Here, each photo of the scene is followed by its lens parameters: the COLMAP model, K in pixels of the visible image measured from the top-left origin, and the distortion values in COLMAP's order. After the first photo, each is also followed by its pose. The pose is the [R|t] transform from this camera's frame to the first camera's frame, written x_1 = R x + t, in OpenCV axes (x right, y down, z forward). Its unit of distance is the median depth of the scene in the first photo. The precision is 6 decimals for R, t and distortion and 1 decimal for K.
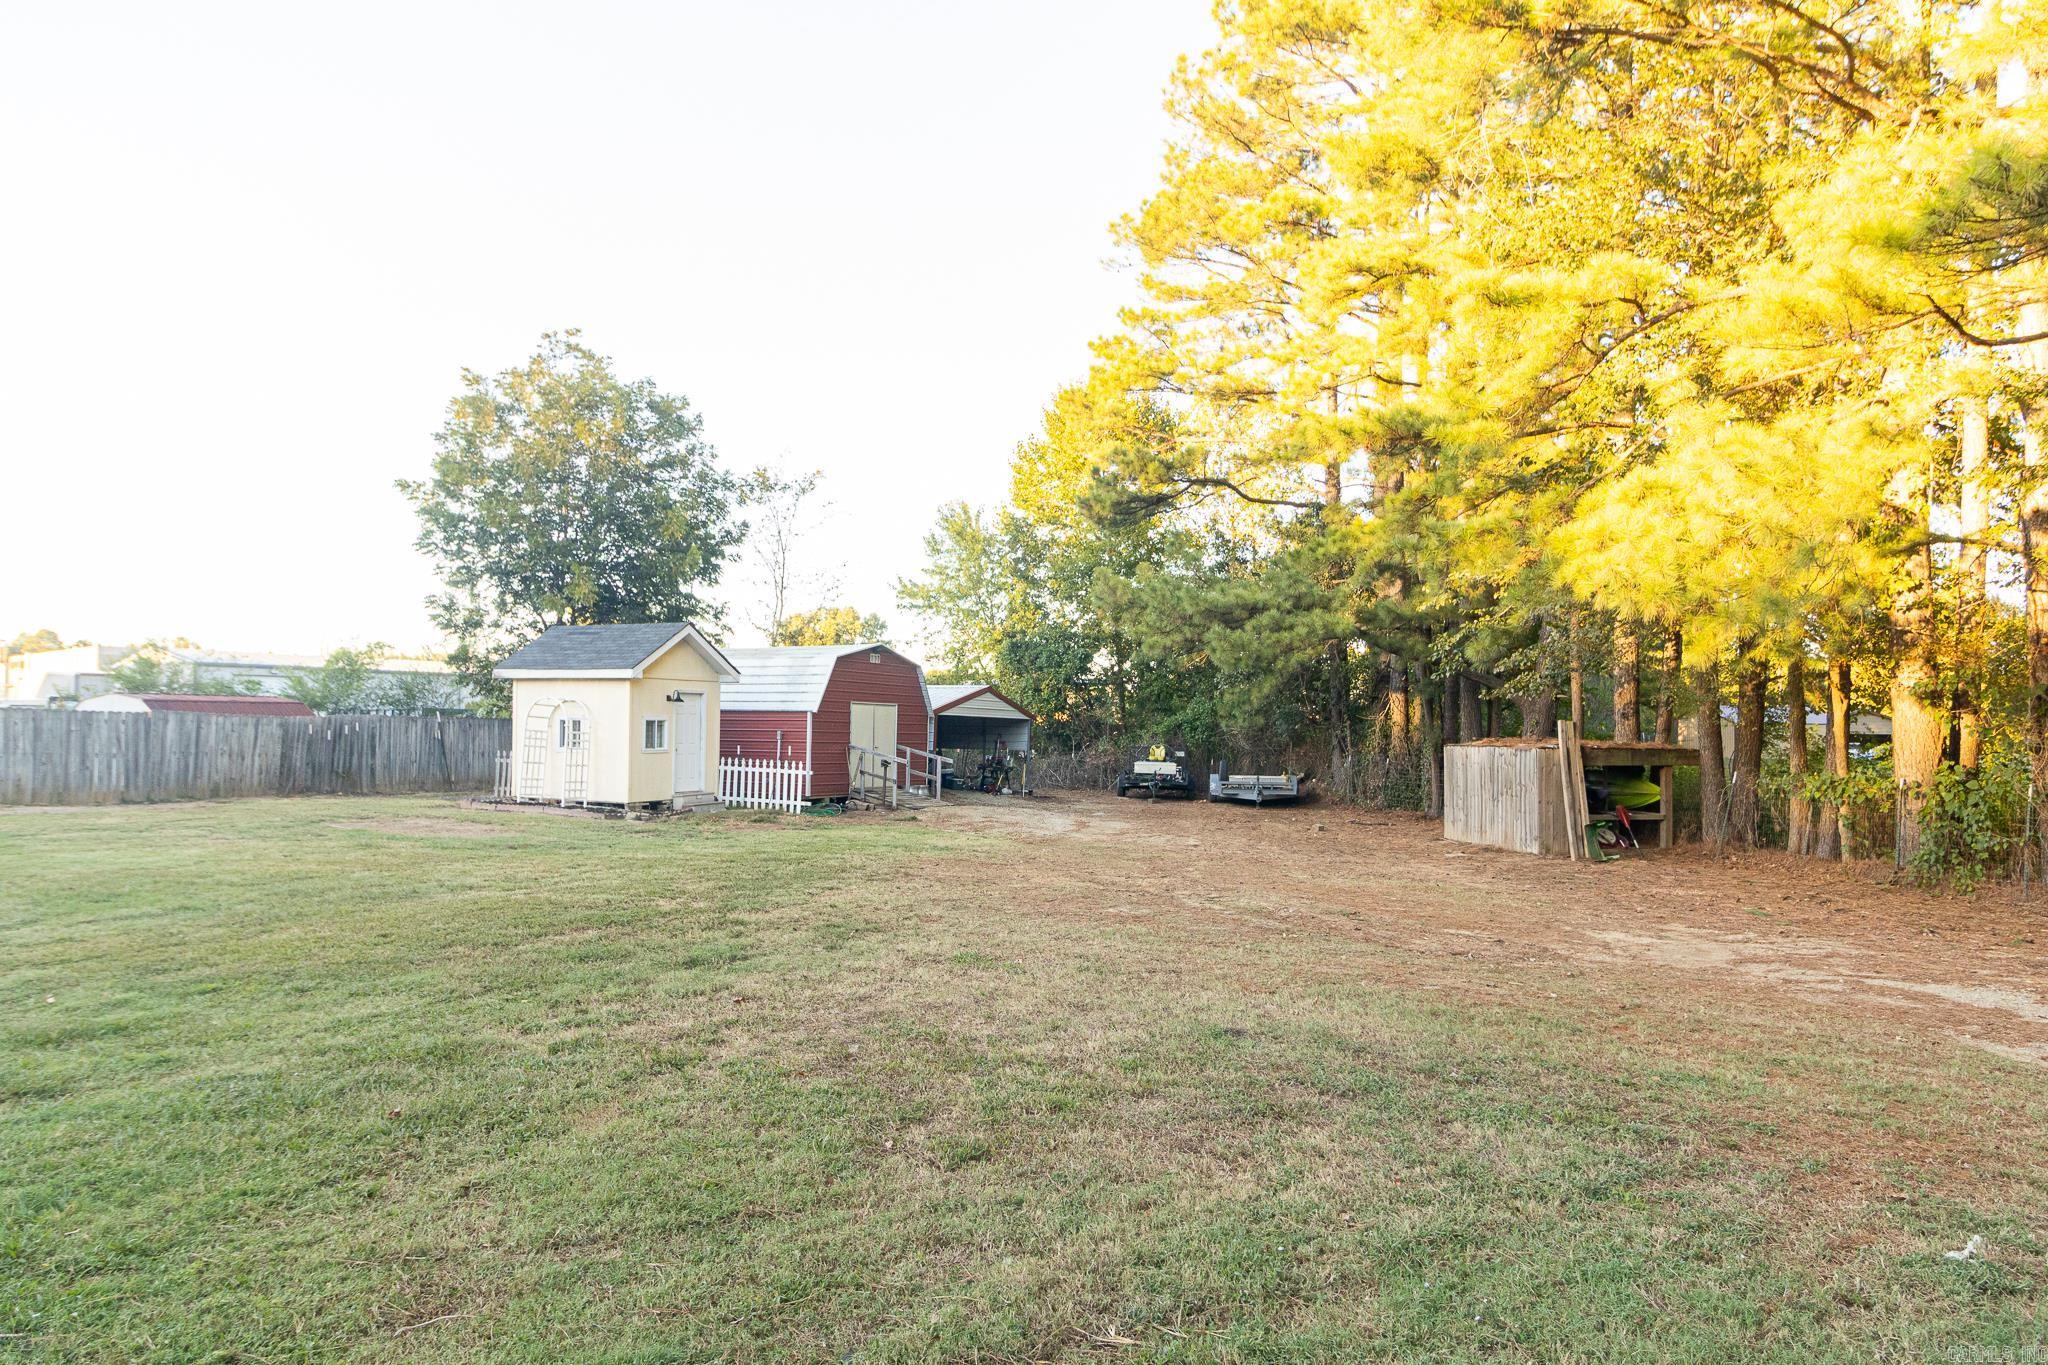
lens RADIAL K [[1329.9, 0, 1024.0], [0, 1329.9, 682.5], [0, 0, 1]] dist [-0.000227, -0.000199]
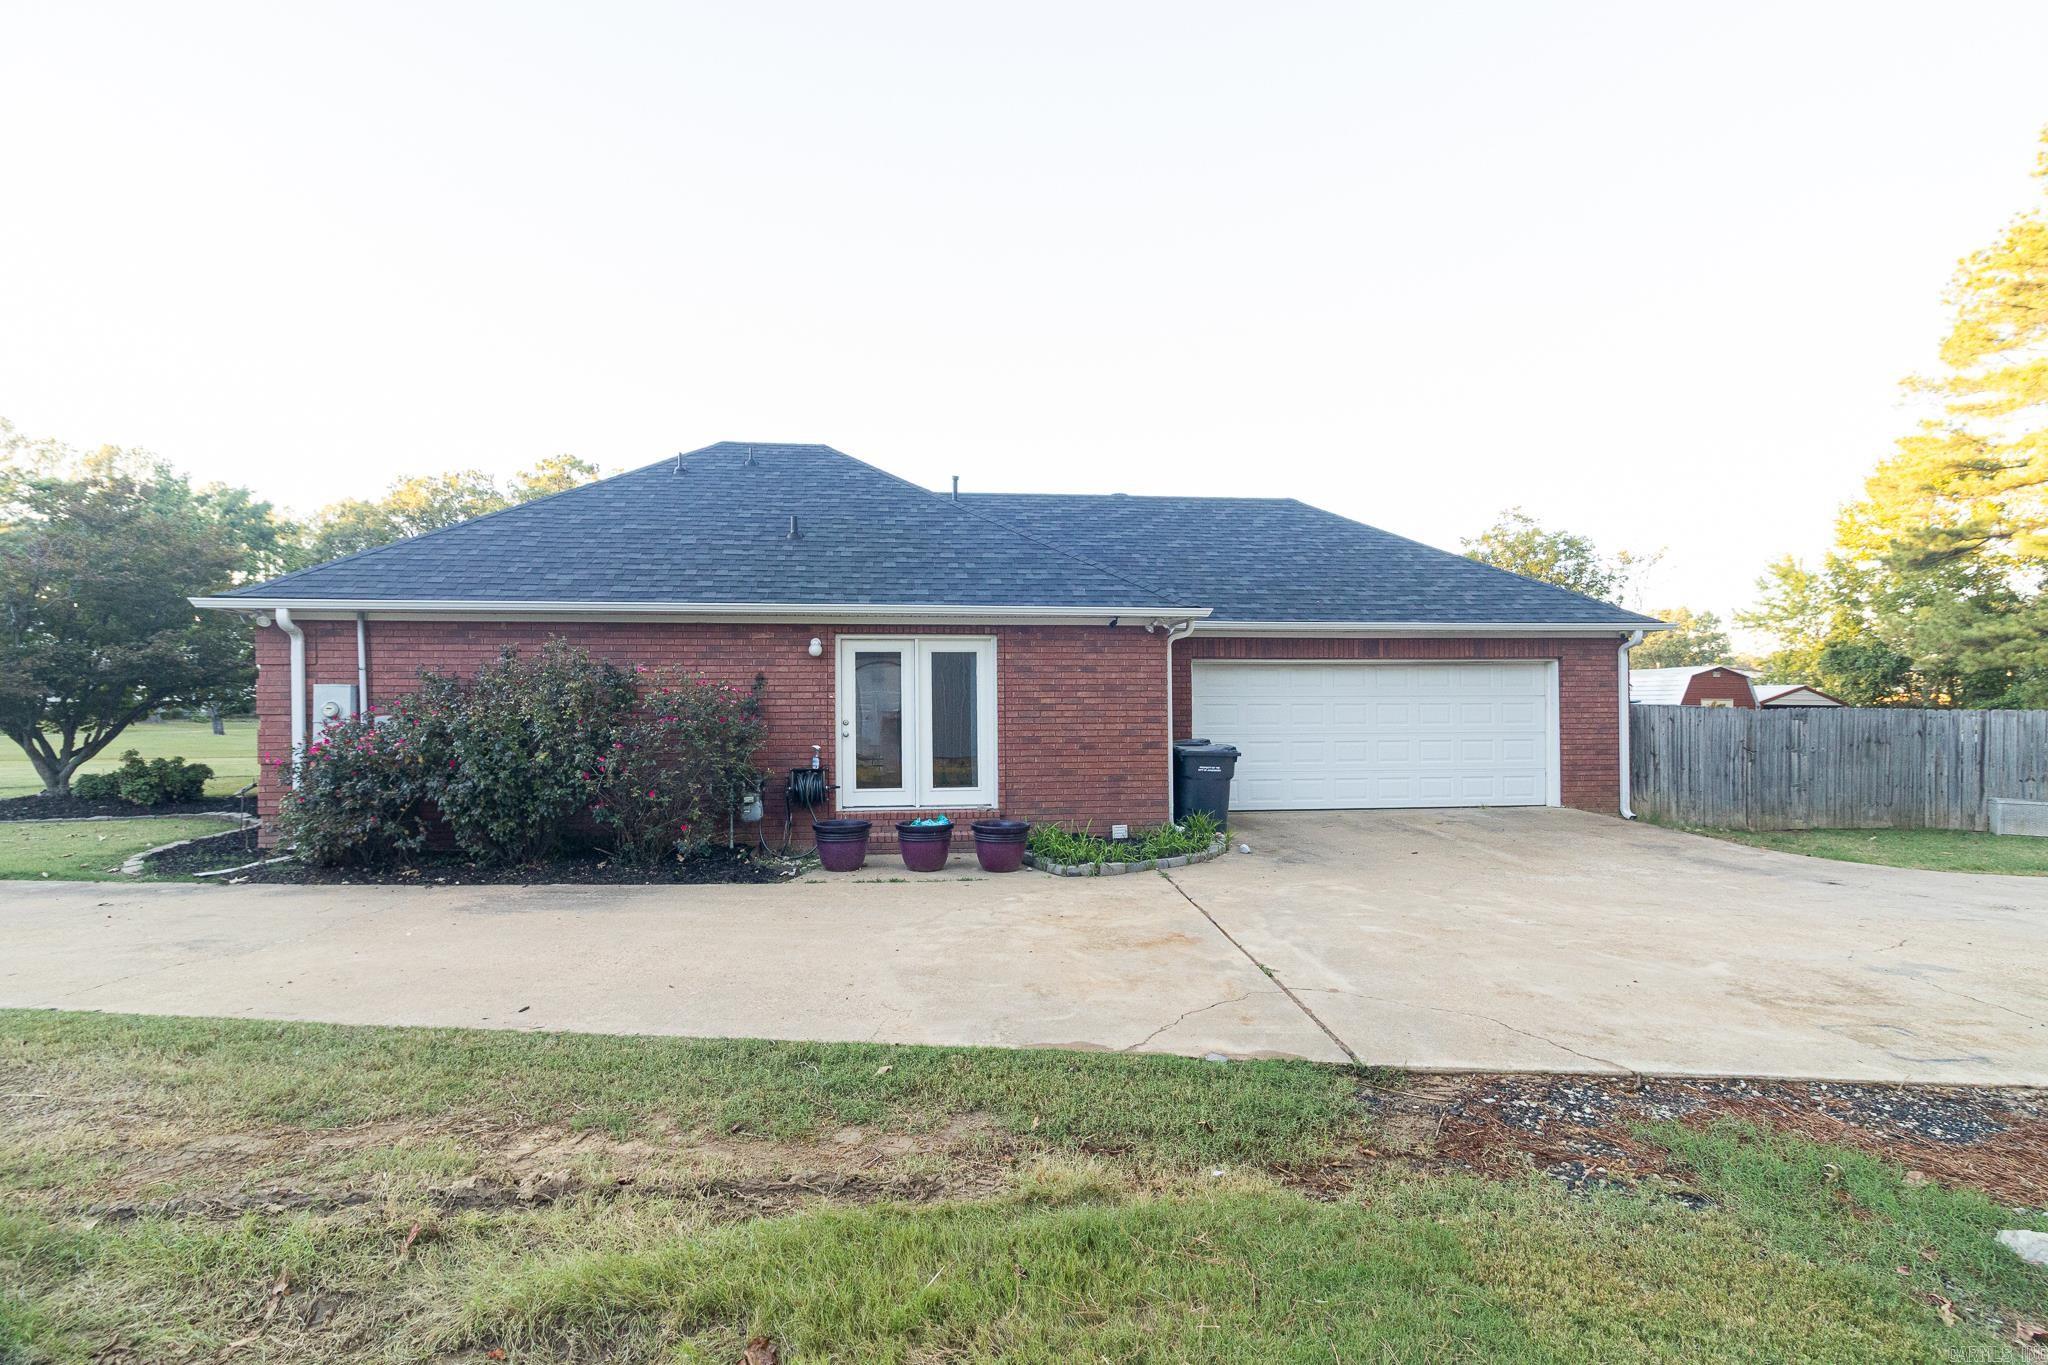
lens RADIAL K [[919.3, 0, 1024.0], [0, 919.3, 682.5], [0, 0, 1]] dist [0.003139, 0.000396]
pose [[0.729700, -0.027914, -0.683197, 0.033521], [0.030433, 0.999502, -0.008332, -0.014302], [0.683089, -0.014712, 0.730186, -0.334846]]
